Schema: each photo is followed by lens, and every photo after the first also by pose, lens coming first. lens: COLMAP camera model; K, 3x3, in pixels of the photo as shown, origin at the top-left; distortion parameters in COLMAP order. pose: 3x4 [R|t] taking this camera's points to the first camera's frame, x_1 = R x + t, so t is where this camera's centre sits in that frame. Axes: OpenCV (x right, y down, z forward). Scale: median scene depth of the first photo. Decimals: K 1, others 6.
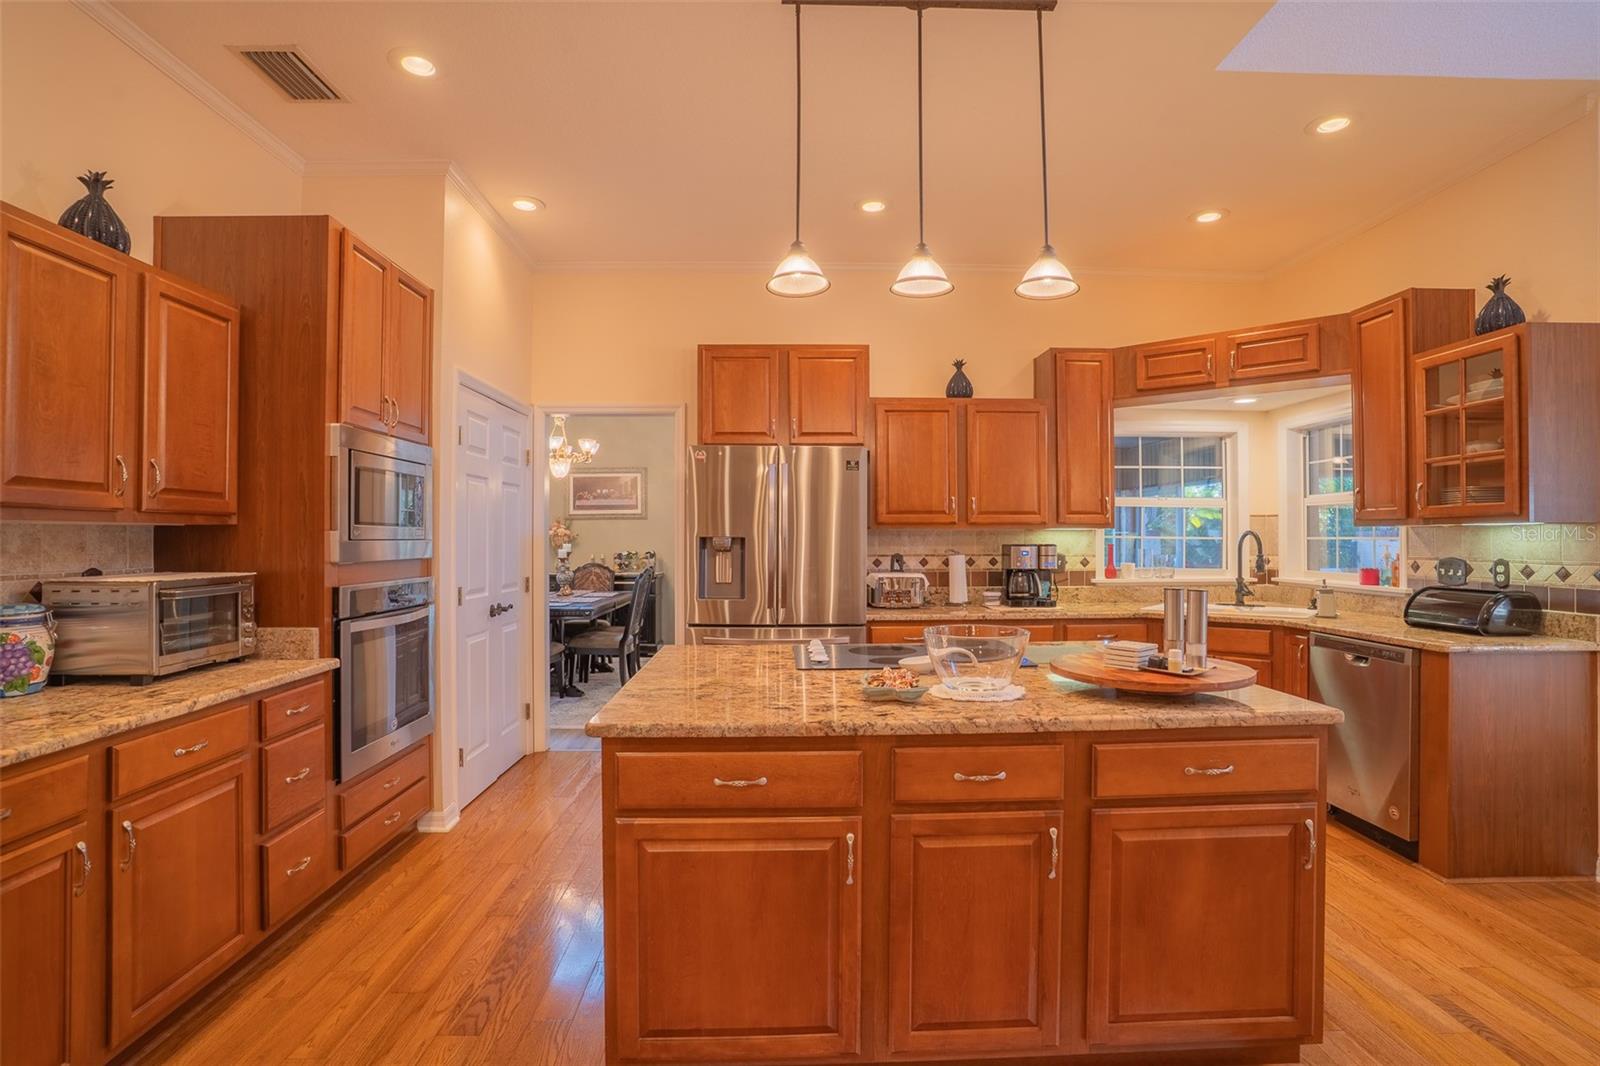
lens RADIAL K [[789.3, 0, 800.4], [0, 789.3, 530.9], [0, 0, 1]] dist [-0.075427, 0.034489]
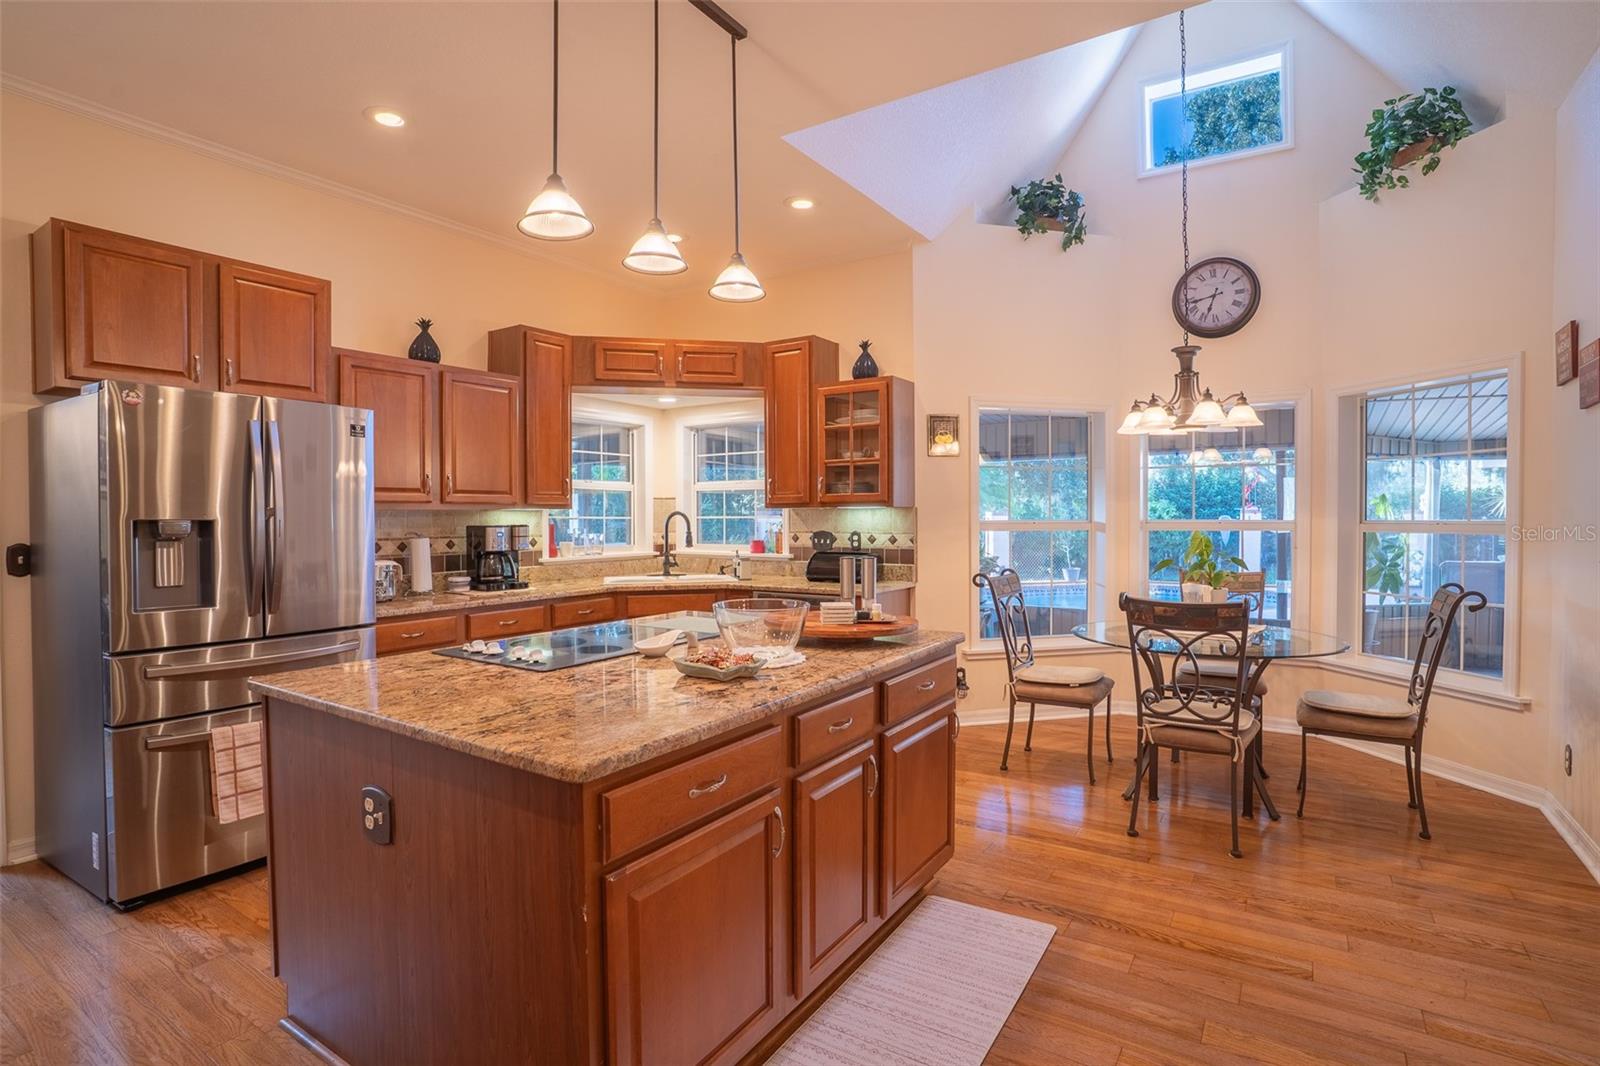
lens RADIAL K [[789.3, 0, 800.4], [0, 789.3, 530.9], [0, 0, 1]] dist [-0.075427, 0.034489]
pose [[0.579150, -0.018663, 0.815008, -0.381573], [-0.002667, 0.999689, 0.024787, -0.001095], [-0.815217, -0.016529, 0.578920, 0.197031]]
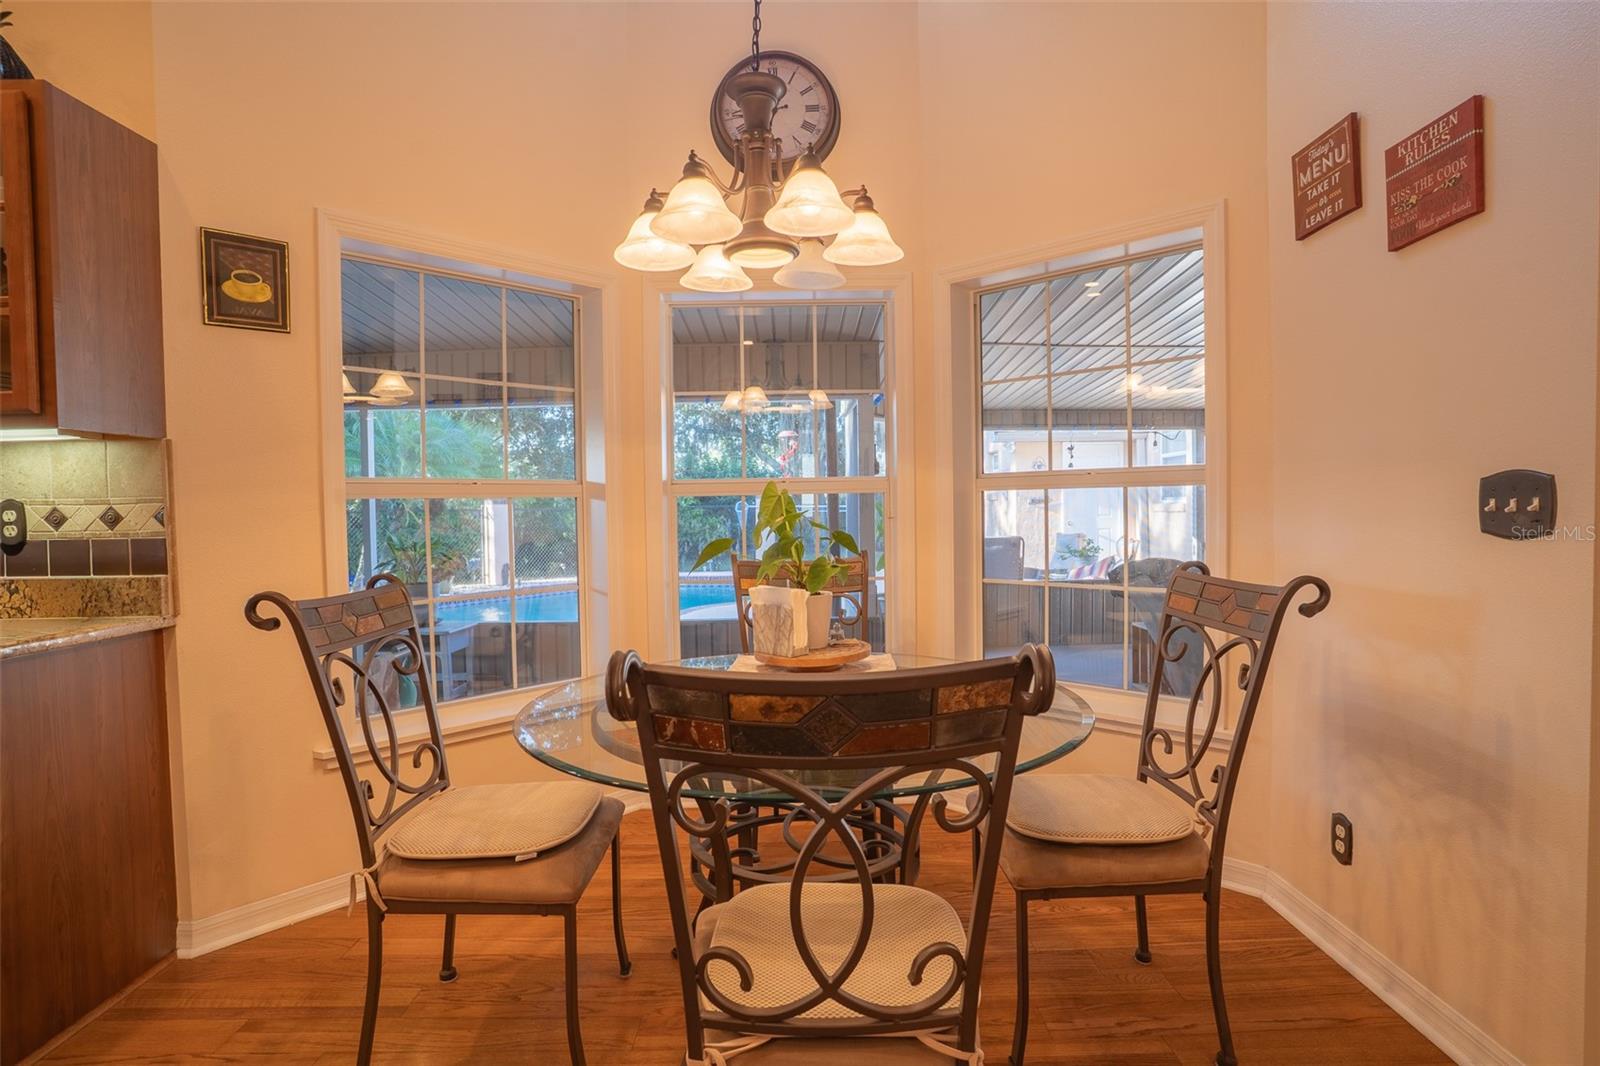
lens RADIAL K [[786.2, 0, 822.4], [0, 786.2, 532.2], [0, 0, 1]] dist [-0.074113, 0.025819]
pose [[-0.000122, -0.034435, 0.999407, 0.327540], [0.005577, 0.999391, 0.034436, 0.045527], [-0.999984, 0.005578, 0.000071, 0.351051]]
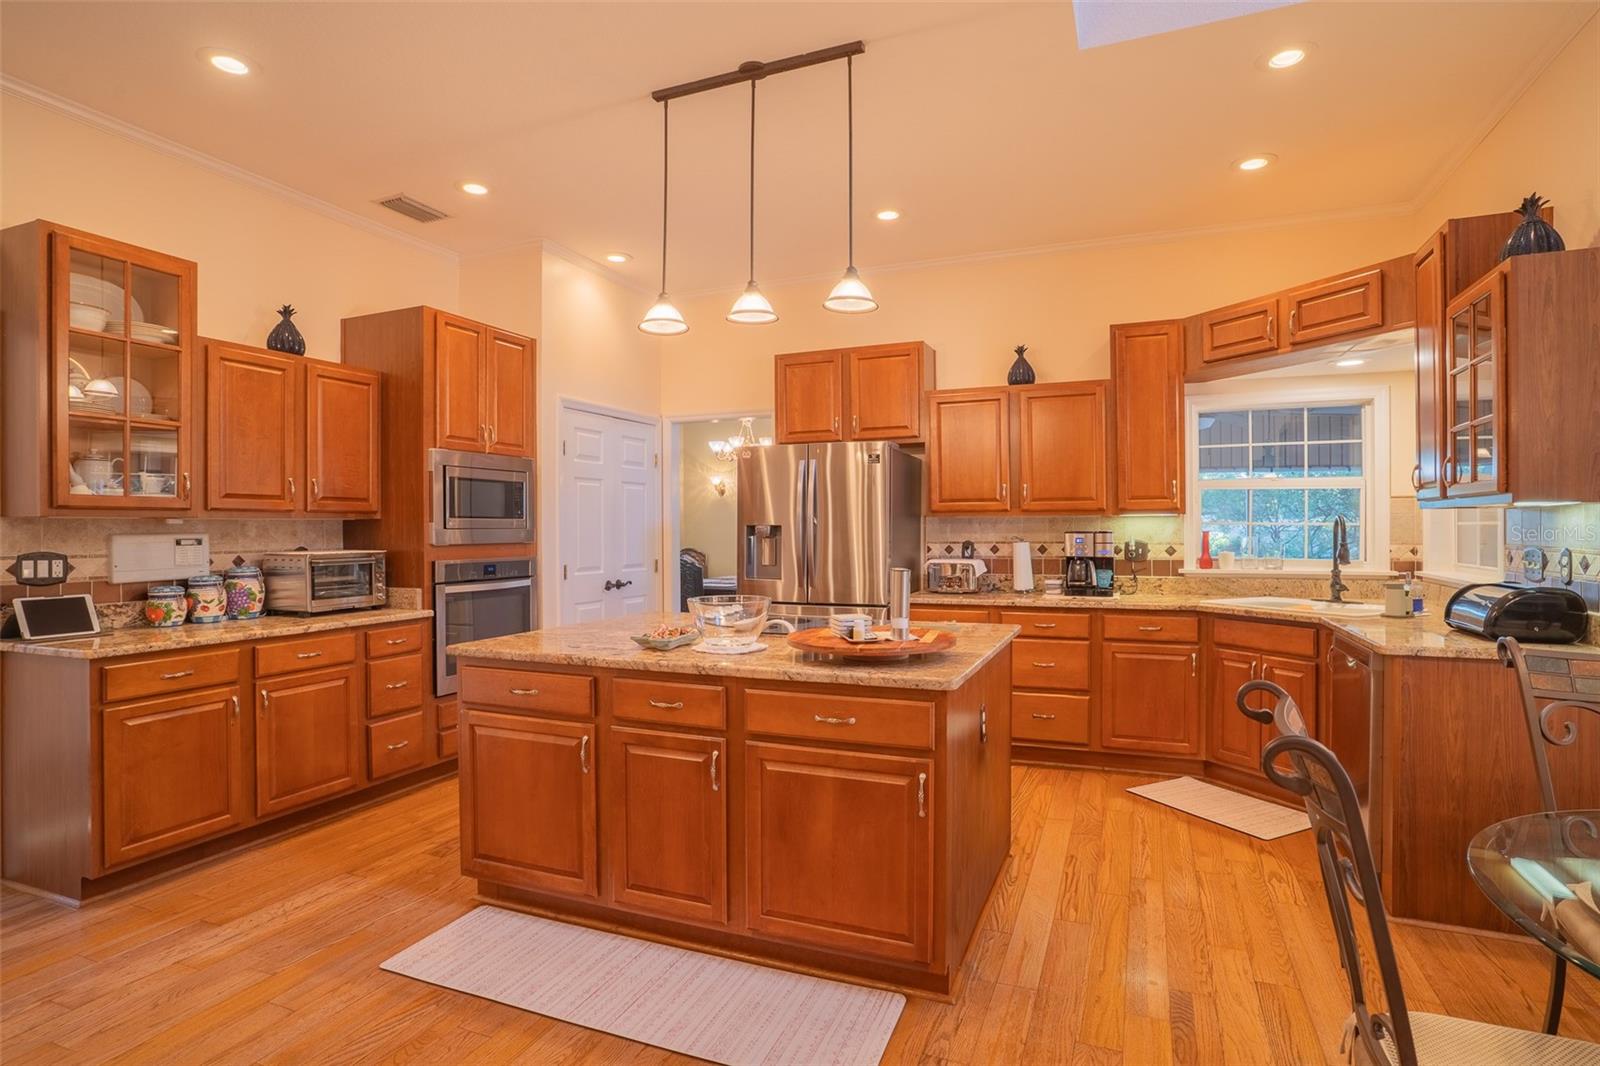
lens RADIAL K [[825.8, 0, 801.2], [0, 825.8, 532.3], [0, 0, 1]] dist [-0.074127, 0.043281]
pose [[0.910610, -0.001858, -0.413264, 0.533275], [0.008128, 0.999877, 0.013416, 0.002662], [0.413188, -0.015576, 0.910513, -0.089483]]
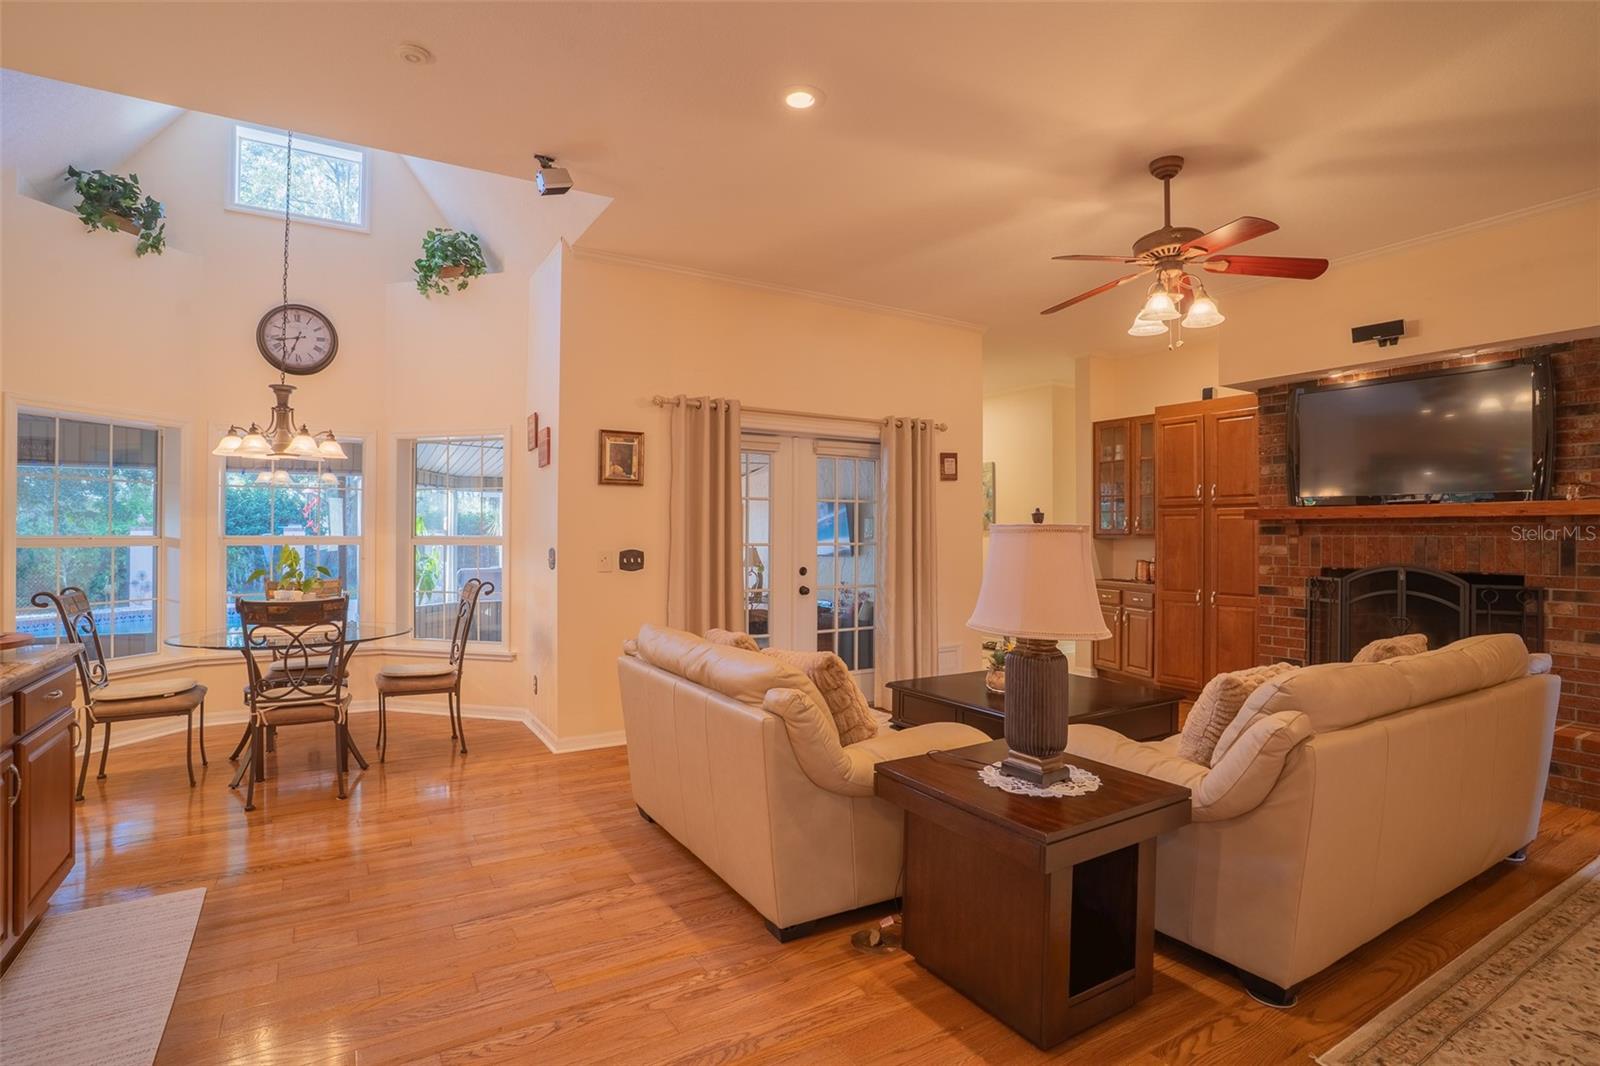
lens RADIAL K [[789.3, 0, 800.4], [0, 789.3, 530.9], [0, 0, 1]] dist [-0.075427, 0.034489]
pose [[-0.483931, 0.001898, 0.875104, -0.681716], [-0.011481, 0.999898, -0.008517, 0.003997], [-0.875031, -0.014169, -0.483860, 0.253656]]
